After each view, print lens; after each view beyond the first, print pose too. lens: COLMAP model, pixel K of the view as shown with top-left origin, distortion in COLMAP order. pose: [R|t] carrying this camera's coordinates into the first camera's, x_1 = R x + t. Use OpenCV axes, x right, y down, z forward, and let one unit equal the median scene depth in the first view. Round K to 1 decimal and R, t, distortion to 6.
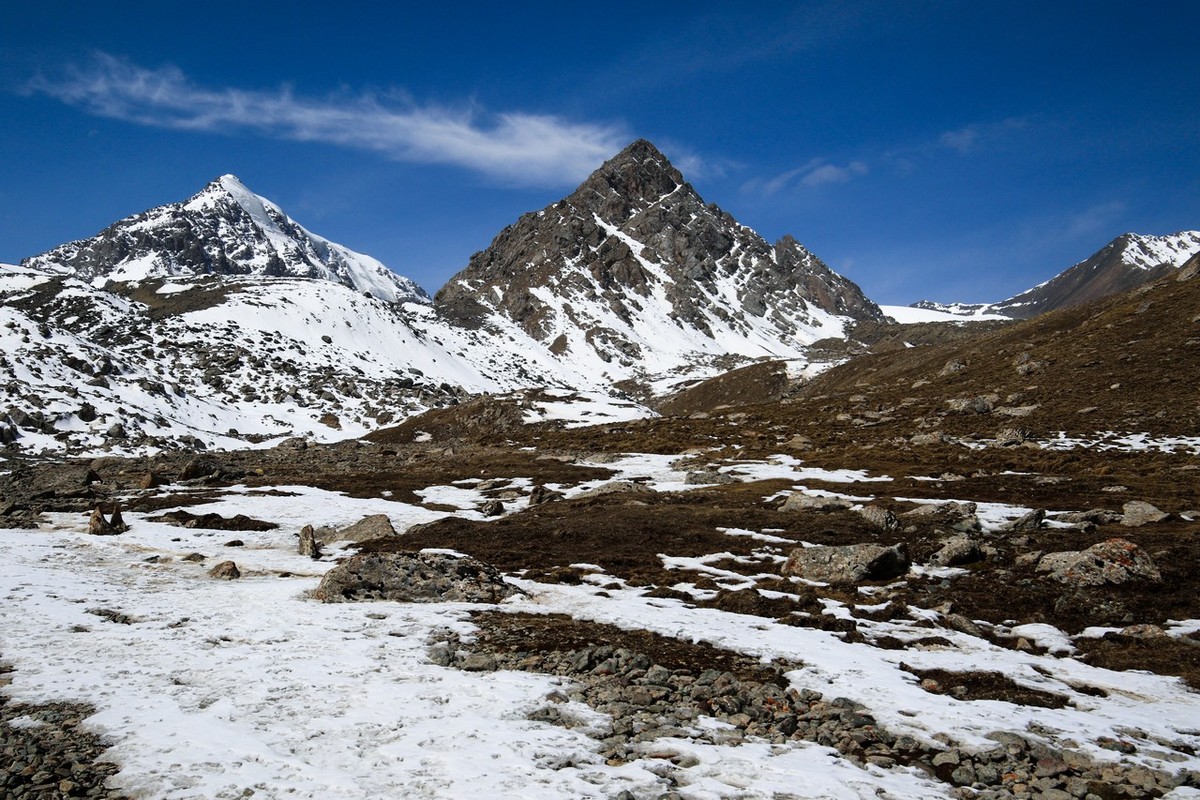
lens RADIAL K [[1034.5, 0, 600.0], [0, 1034.5, 400.0], [0, 0, 1]] dist [0.142190, -0.268610]
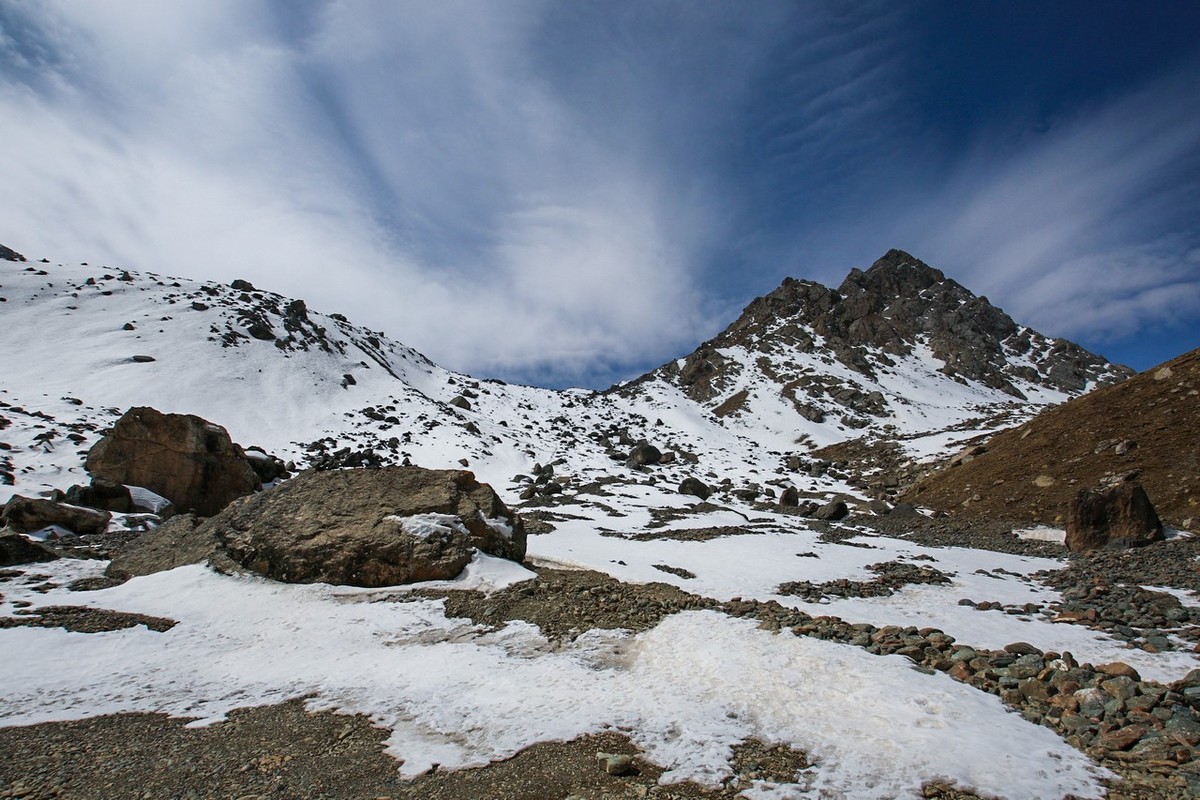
lens RADIAL K [[579.7, 0, 573.1], [0, 579.7, 427.0], [0, 0, 1]] dist [-0.036699, -0.001014]
pose [[0.867611, -0.090746, -0.488893, 0.041615], [0.012099, 0.986768, -0.161686, 0.012693], [0.497097, 0.134366, 0.857229, 0.634398]]
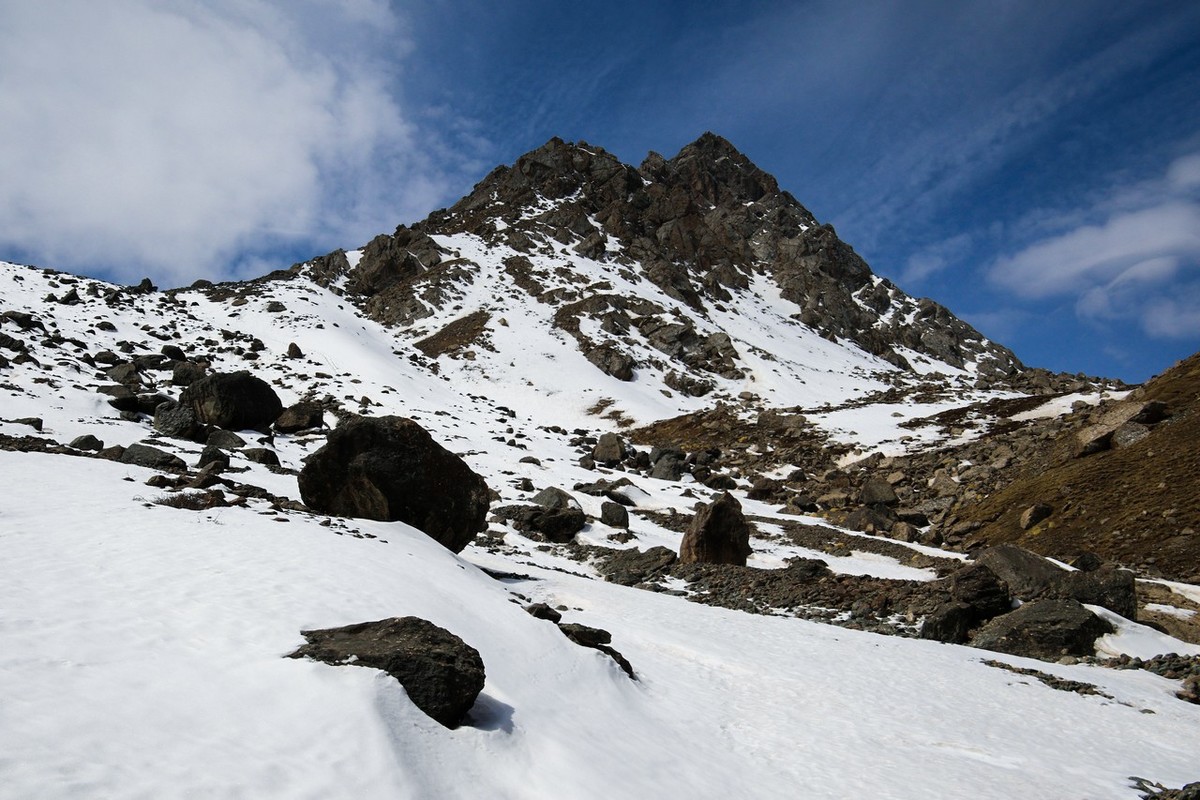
lens RADIAL K [[976.8, 0, 600.0], [0, 976.8, 400.0], [0, 0, 1]] dist [0.078714, -0.101789]
pose [[0.996617, -0.035557, -0.074094, 0.019515], [0.023236, 0.986687, -0.160962, 0.009869], [0.078831, 0.158696, 0.984175, 0.699419]]
